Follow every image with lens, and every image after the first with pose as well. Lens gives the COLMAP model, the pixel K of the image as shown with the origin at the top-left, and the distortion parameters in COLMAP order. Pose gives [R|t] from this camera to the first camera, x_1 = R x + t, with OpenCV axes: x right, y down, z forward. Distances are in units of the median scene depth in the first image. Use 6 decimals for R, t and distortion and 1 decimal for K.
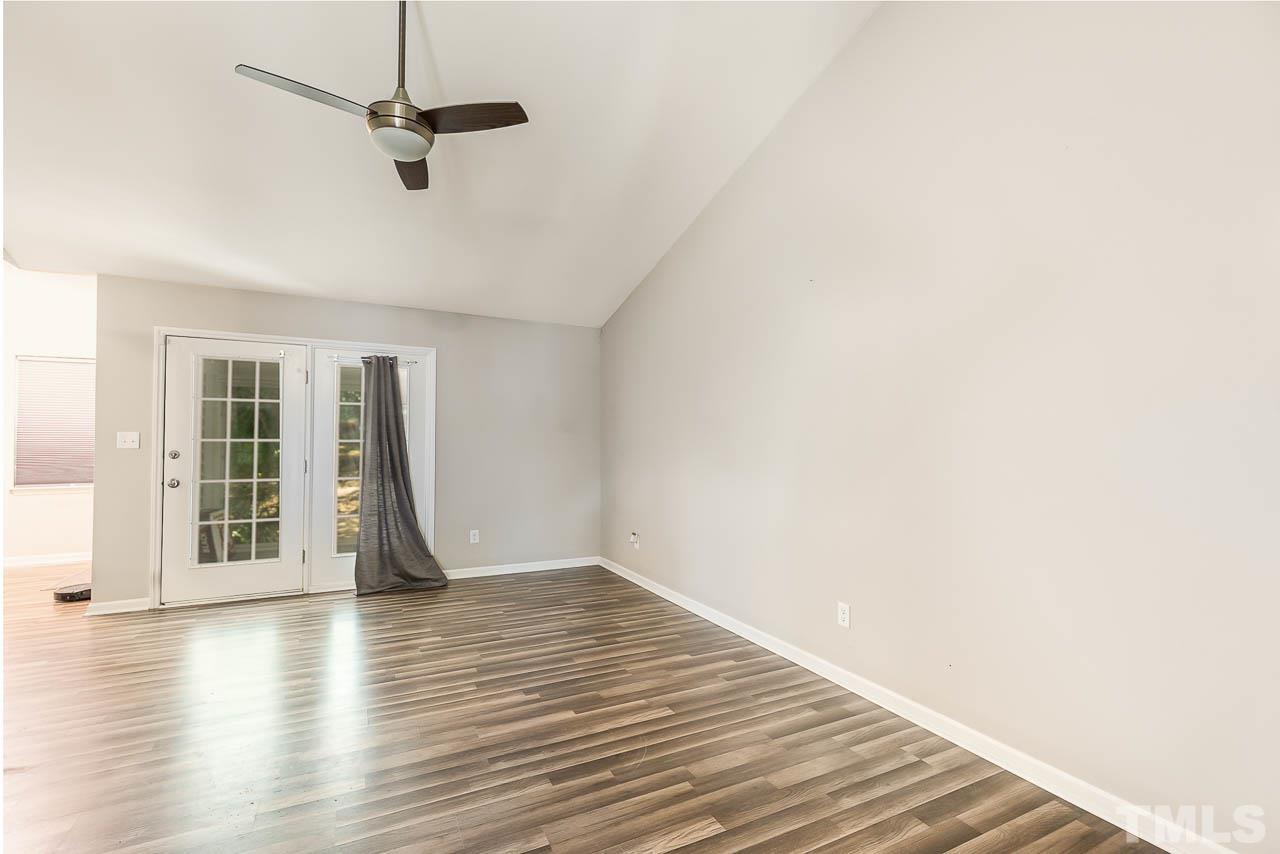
lens RADIAL K [[561.9, 0, 646.7], [0, 561.9, 444.7], [0, 0, 1]] dist [-0.000080, 0.000099]
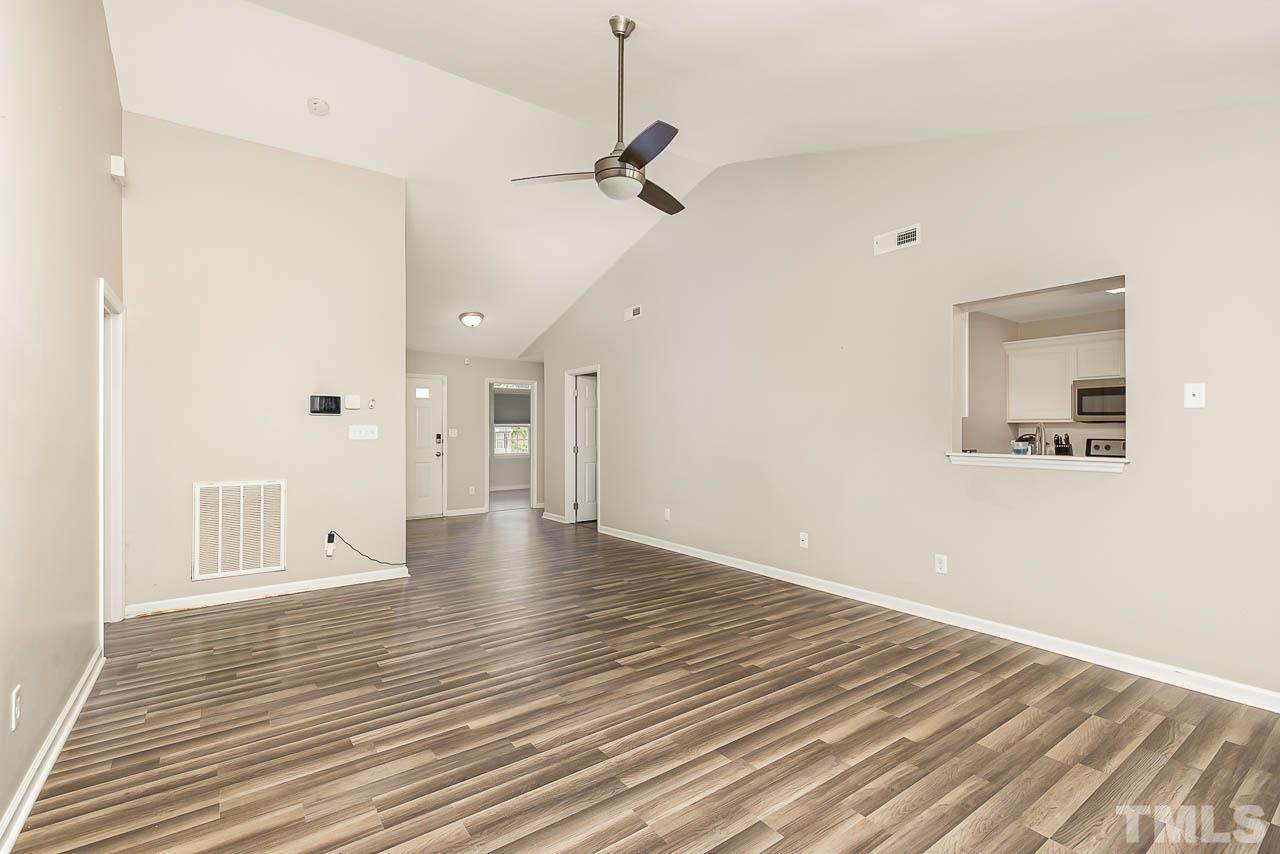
lens RADIAL K [[576.8, 0, 643.9], [0, 576.8, 411.3], [0, 0, 1]] dist [0.005014, 0.000082]
pose [[-0.988312, -0.007669, -0.152254, -0.188985], [-0.003202, 0.999558, -0.029563, -0.004178], [0.152414, -0.028730, -0.987899, 1.425446]]
